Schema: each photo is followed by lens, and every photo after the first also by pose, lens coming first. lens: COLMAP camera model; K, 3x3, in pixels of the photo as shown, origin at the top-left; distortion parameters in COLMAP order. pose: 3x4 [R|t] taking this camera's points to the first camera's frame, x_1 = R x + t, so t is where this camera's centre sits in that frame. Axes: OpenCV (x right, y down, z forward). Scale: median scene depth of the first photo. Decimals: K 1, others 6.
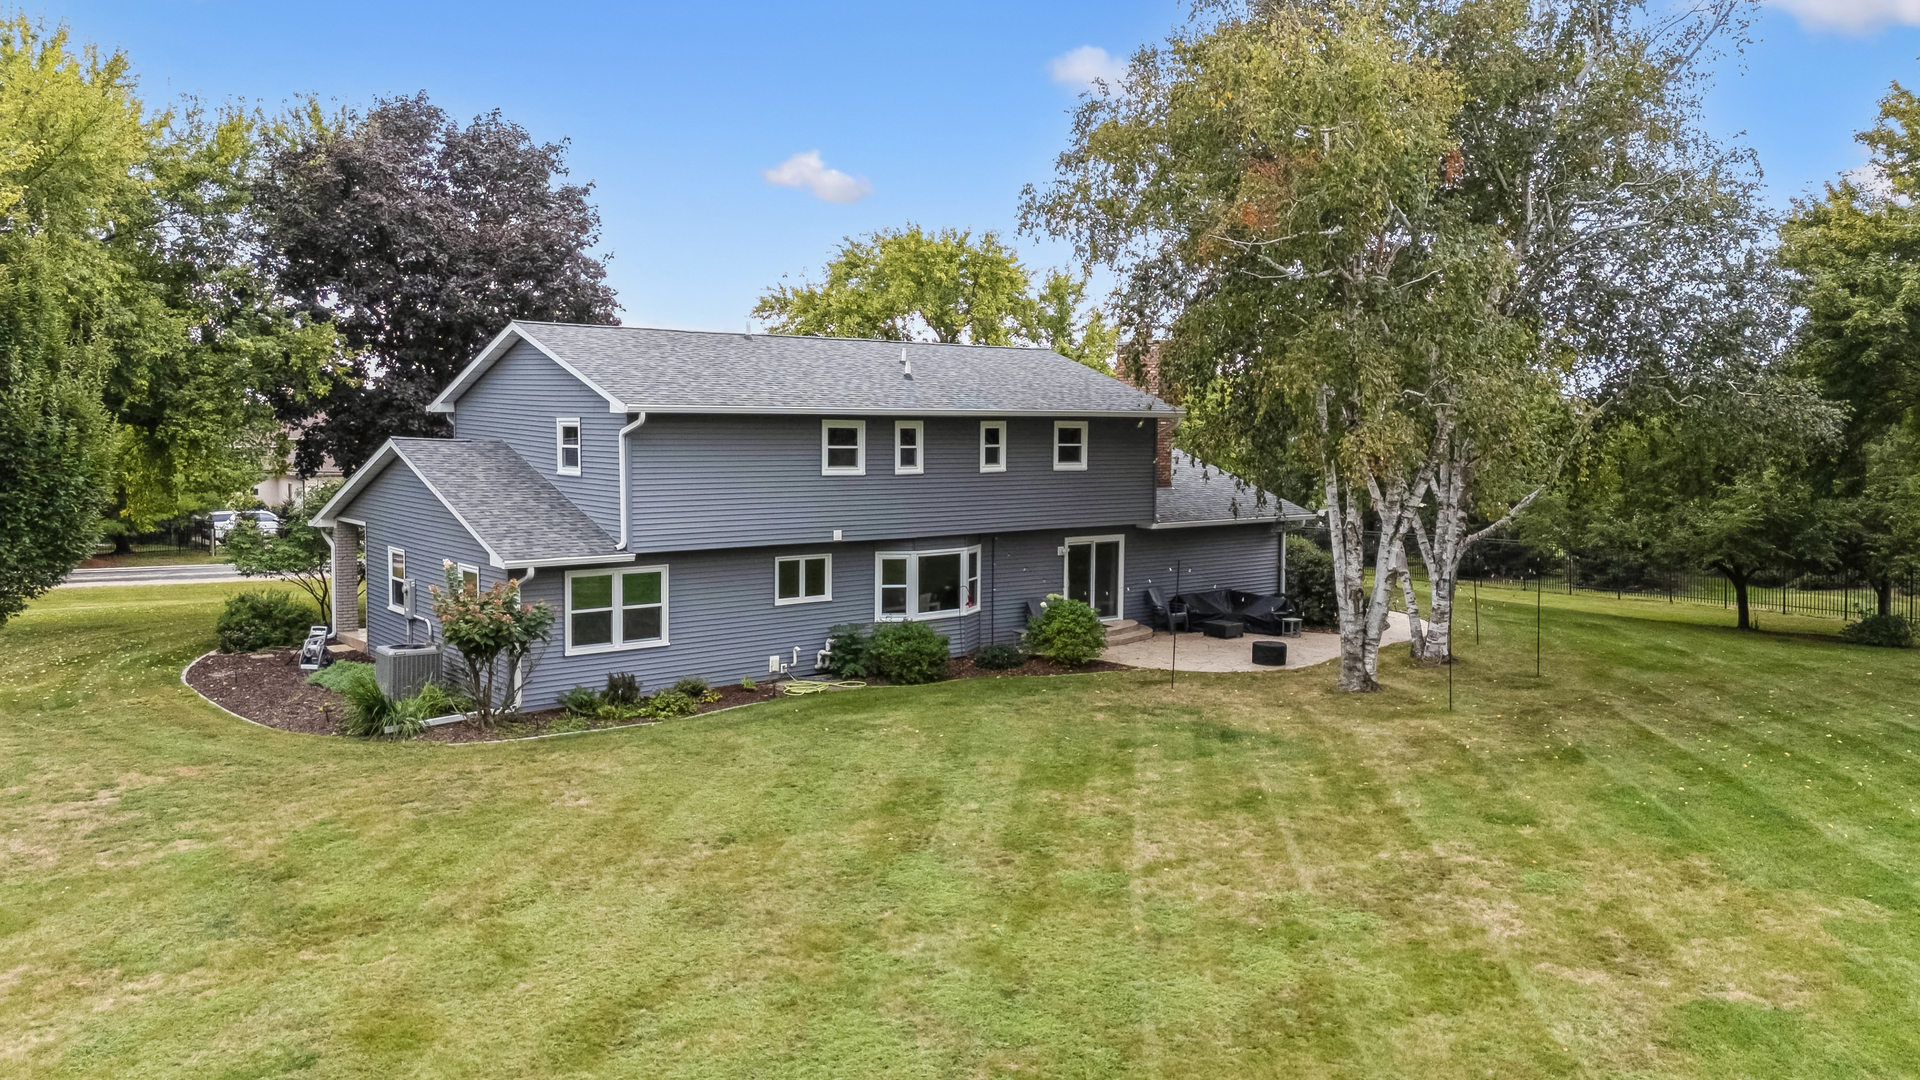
lens RADIAL K [[1370.9, 0, 960.0], [0, 1370.9, 540.0], [0, 0, 1]] dist [0.053301, -0.068932]
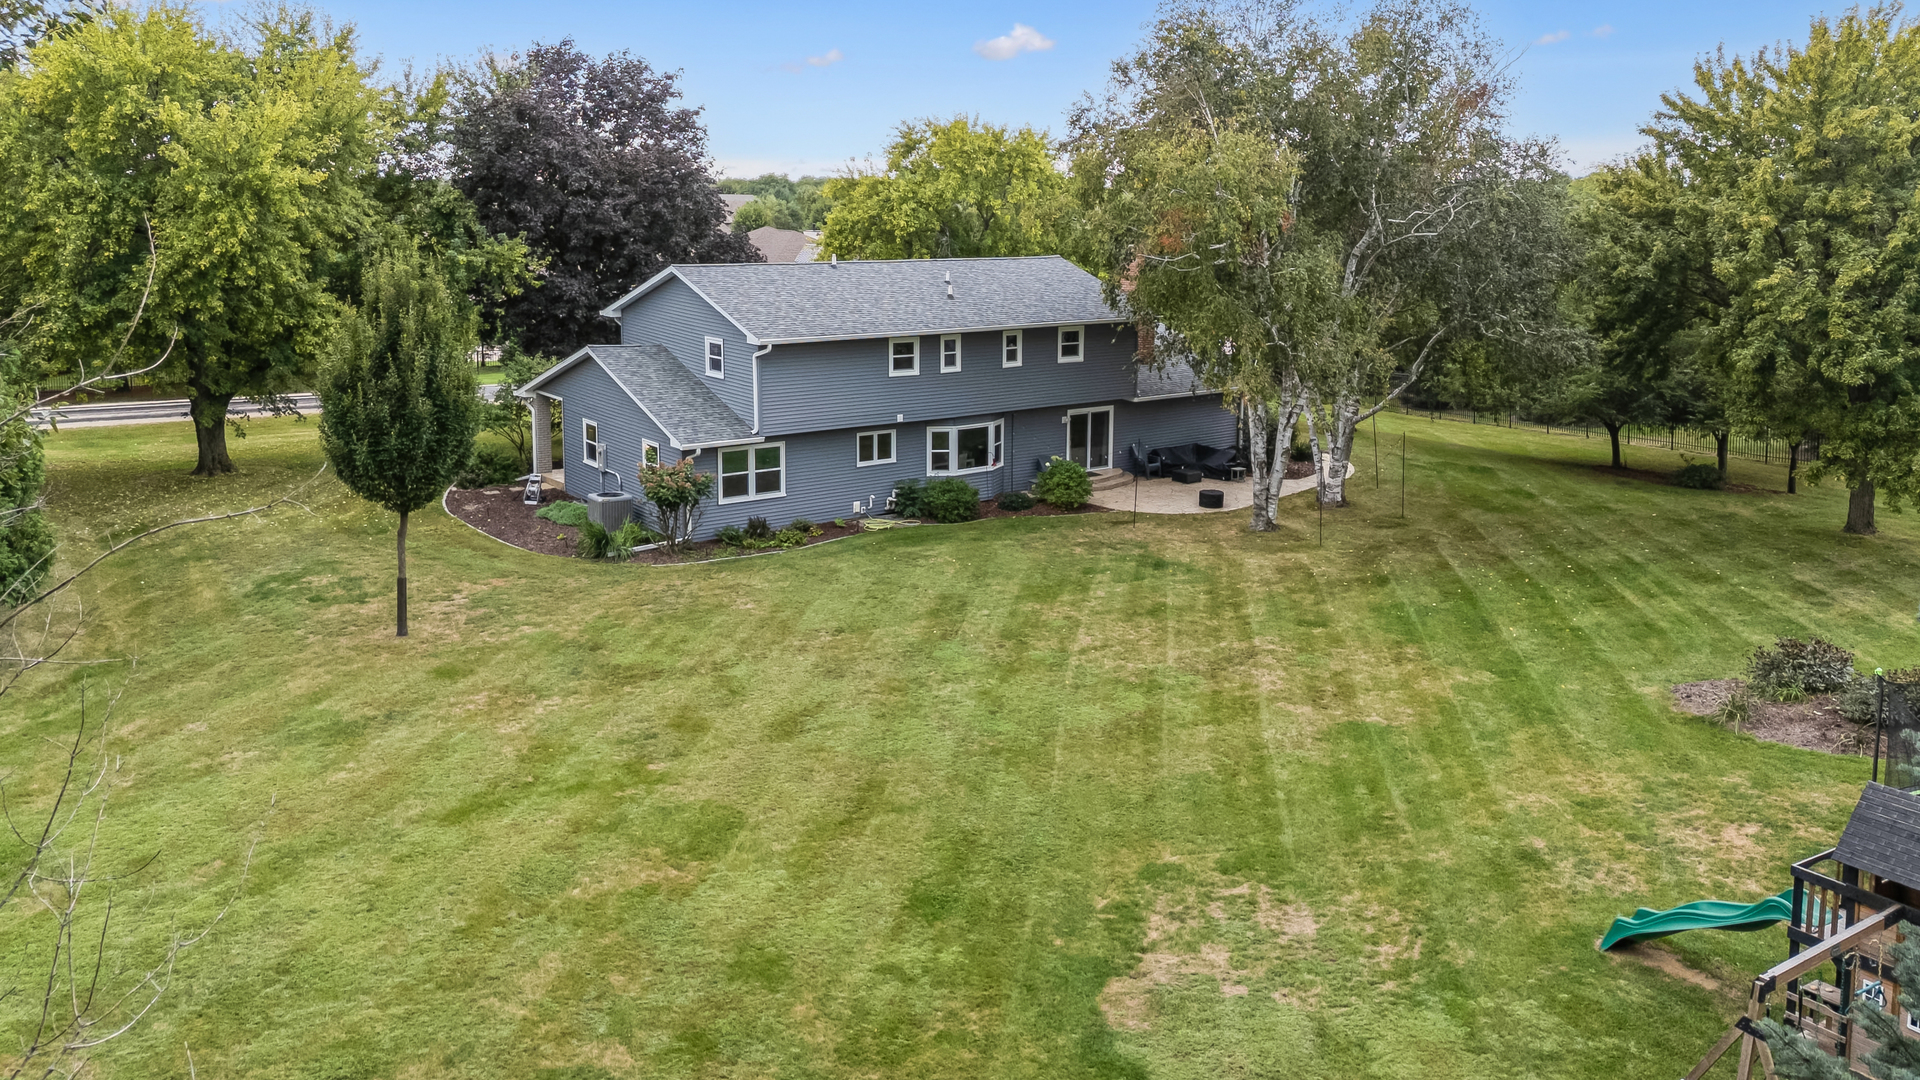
lens RADIAL K [[1402.4, 0, 923.9], [0, 1402.4, 458.6], [0, 0, 1]] dist [0.005158, 0.001176]
pose [[0.997753, 0.003273, -0.066913, 0.034139], [0.003540, 0.994835, 0.101445, -0.114461], [0.066900, -0.101454, 0.992588, -0.467380]]
